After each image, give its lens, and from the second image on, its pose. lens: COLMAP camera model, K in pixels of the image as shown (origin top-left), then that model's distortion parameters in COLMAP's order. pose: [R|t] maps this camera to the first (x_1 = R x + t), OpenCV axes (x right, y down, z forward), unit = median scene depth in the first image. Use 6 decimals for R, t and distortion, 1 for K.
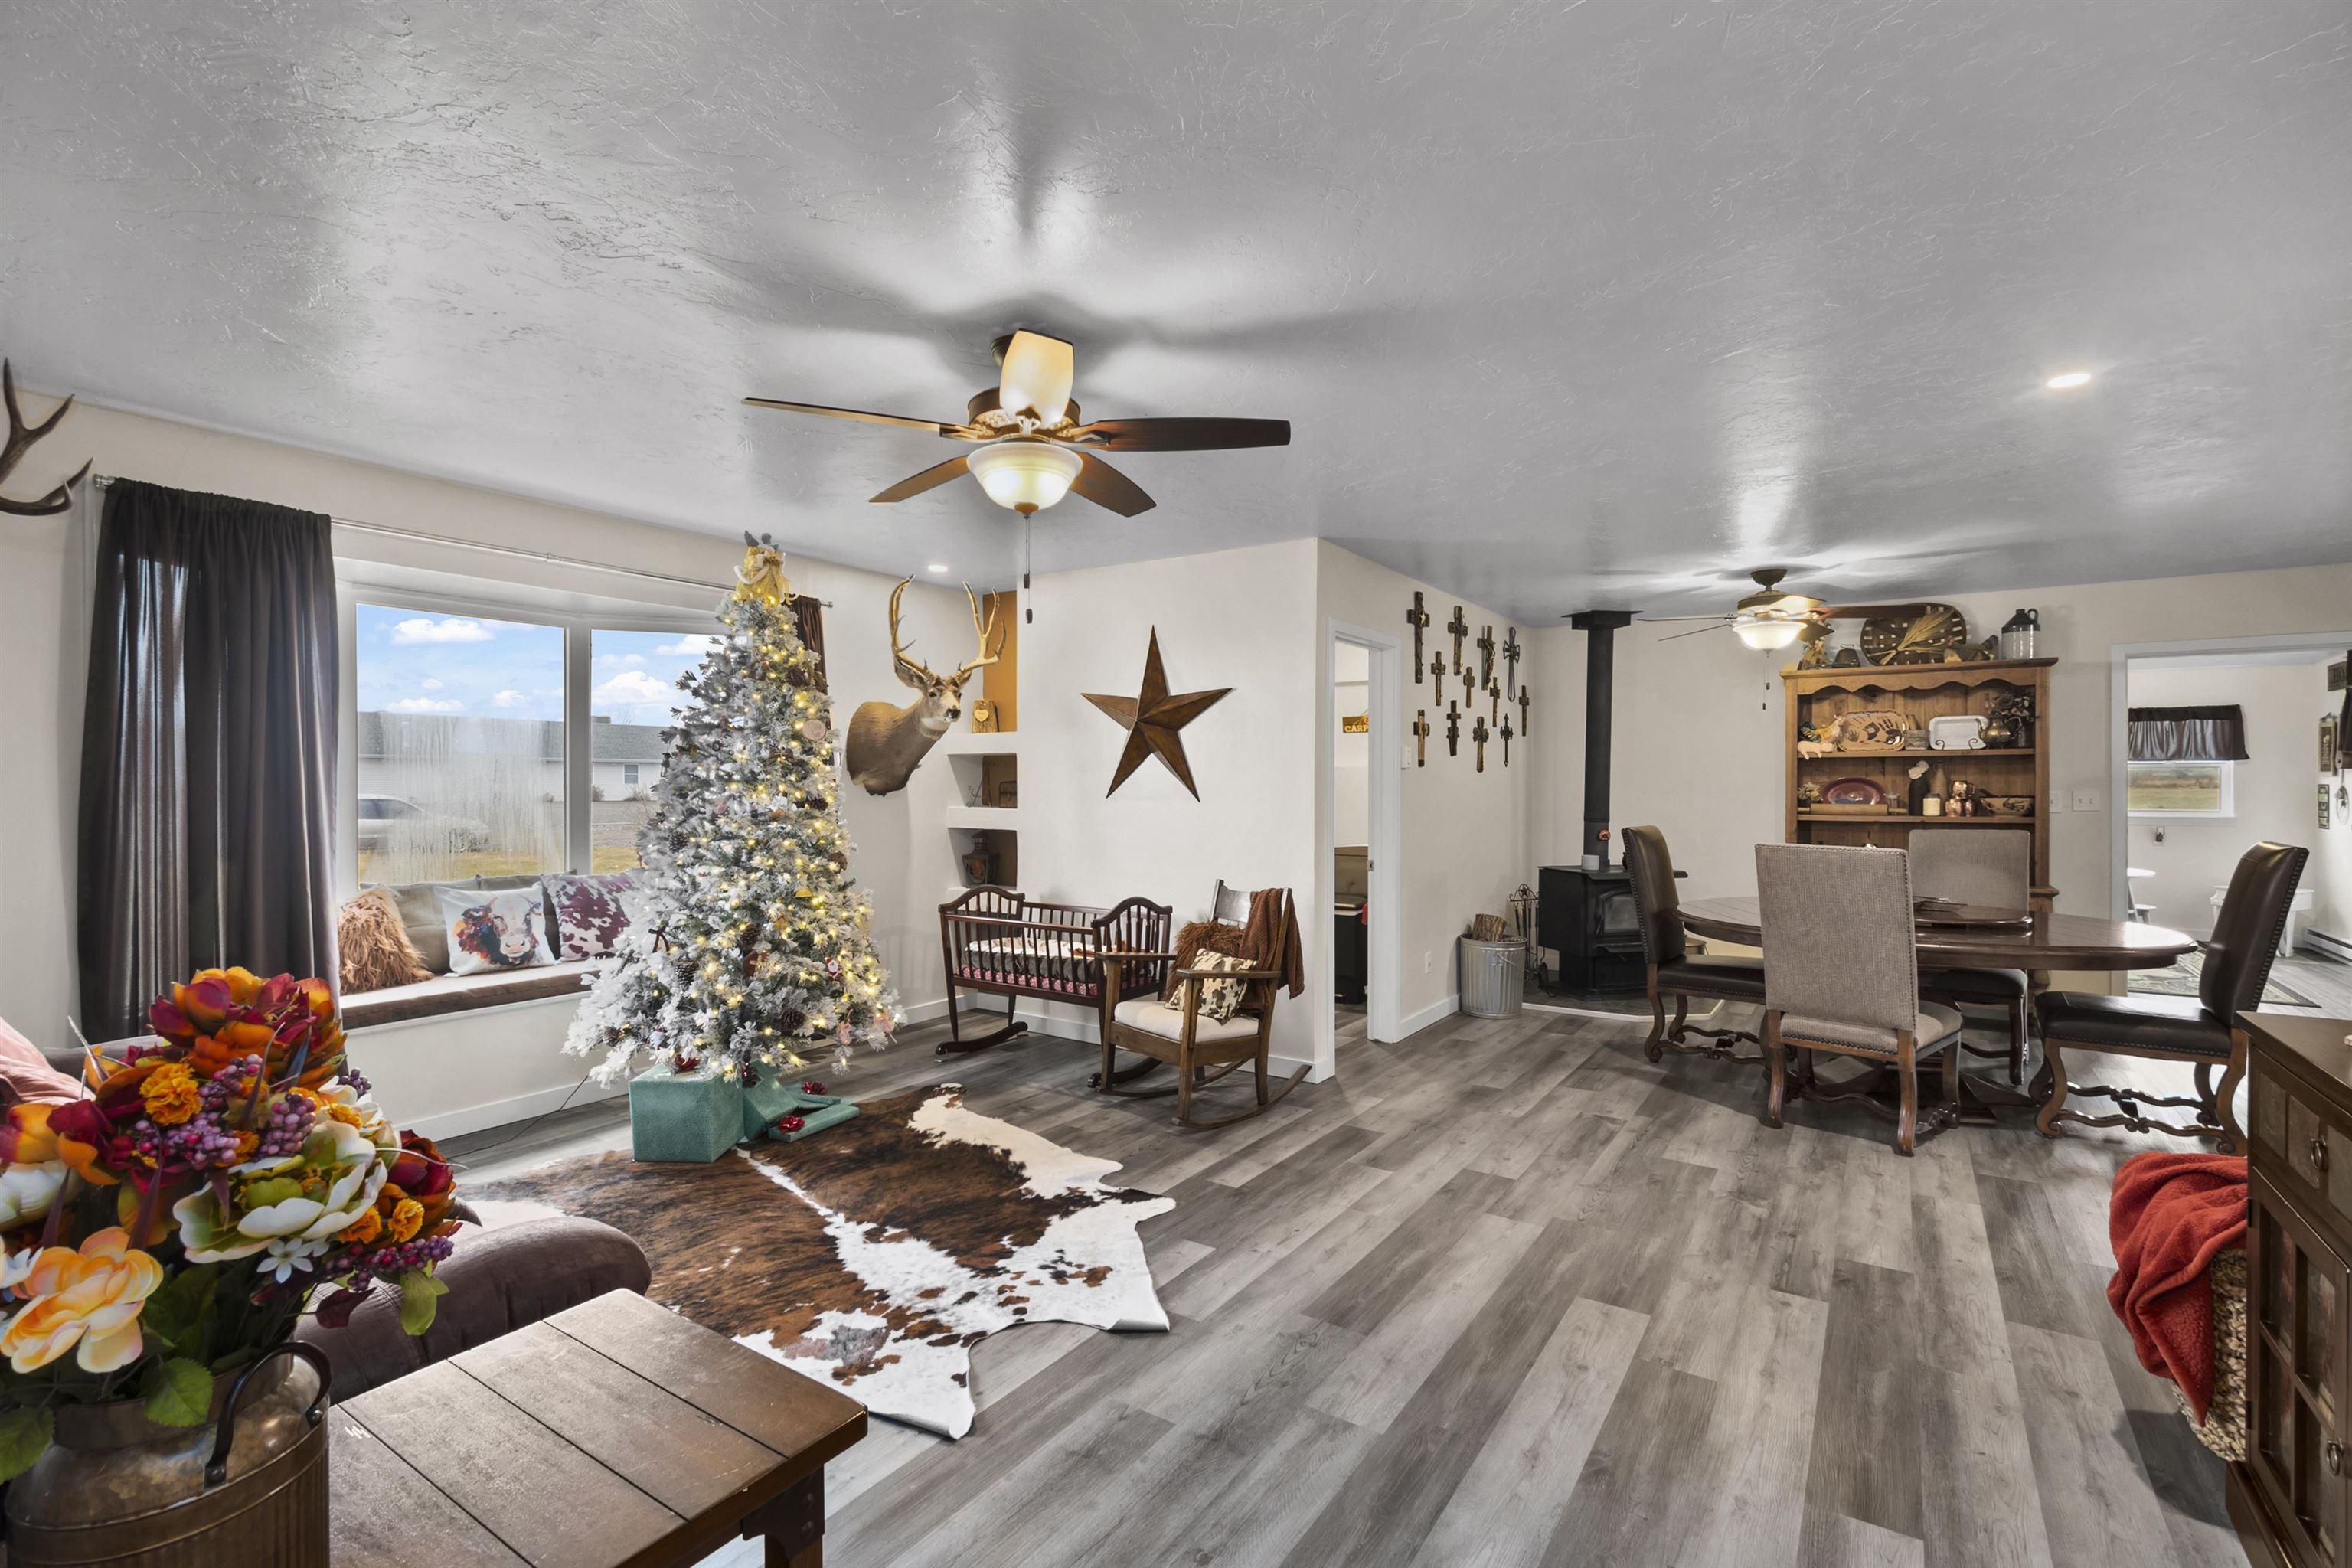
lens RADIAL K [[1049.8, 0, 1174.8], [0, 1049.8, 766.5], [0, 0, 1]] dist [0.003500, -0.000259]
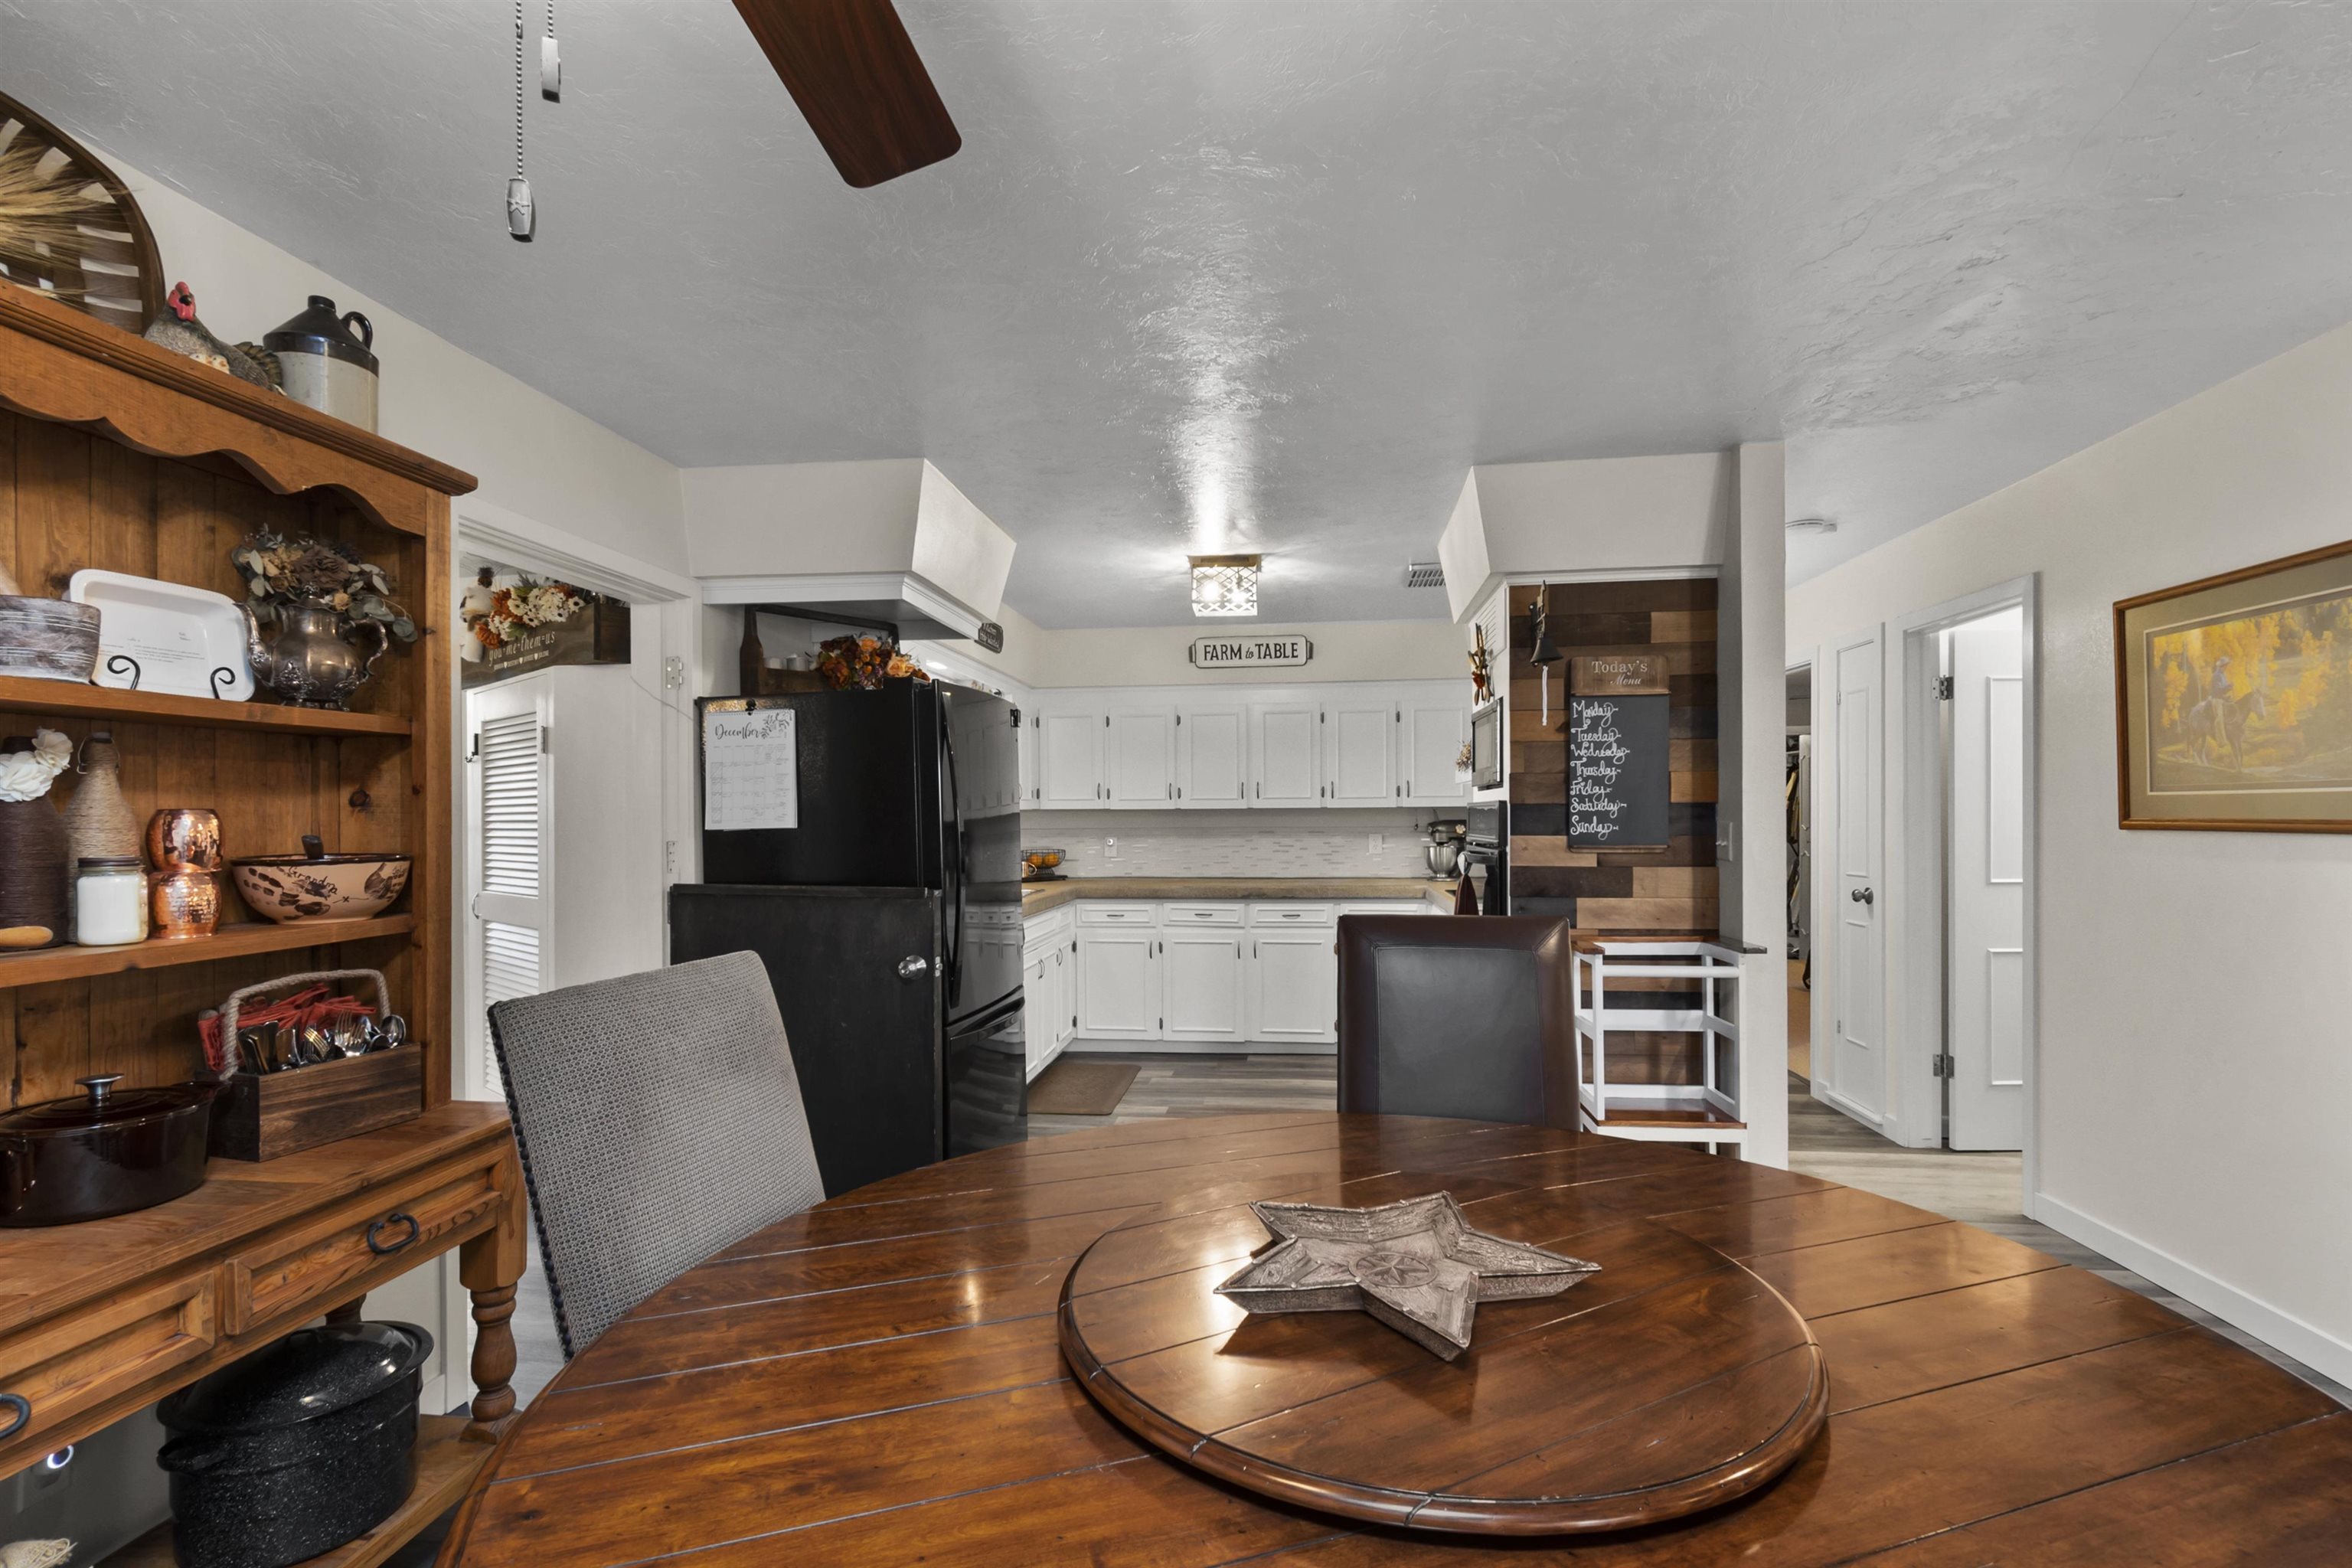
lens RADIAL K [[1064.4, 0, 1167.9], [0, 1064.4, 824.7], [0, 0, 1]] dist [-0.001242, -0.001124]
pose [[-0.447451, -0.002251, 0.894306, 0.704906], [-0.007643, 0.999970, -0.001307, 0.030527], [-0.894276, -0.007420, -0.447455, 1.689674]]
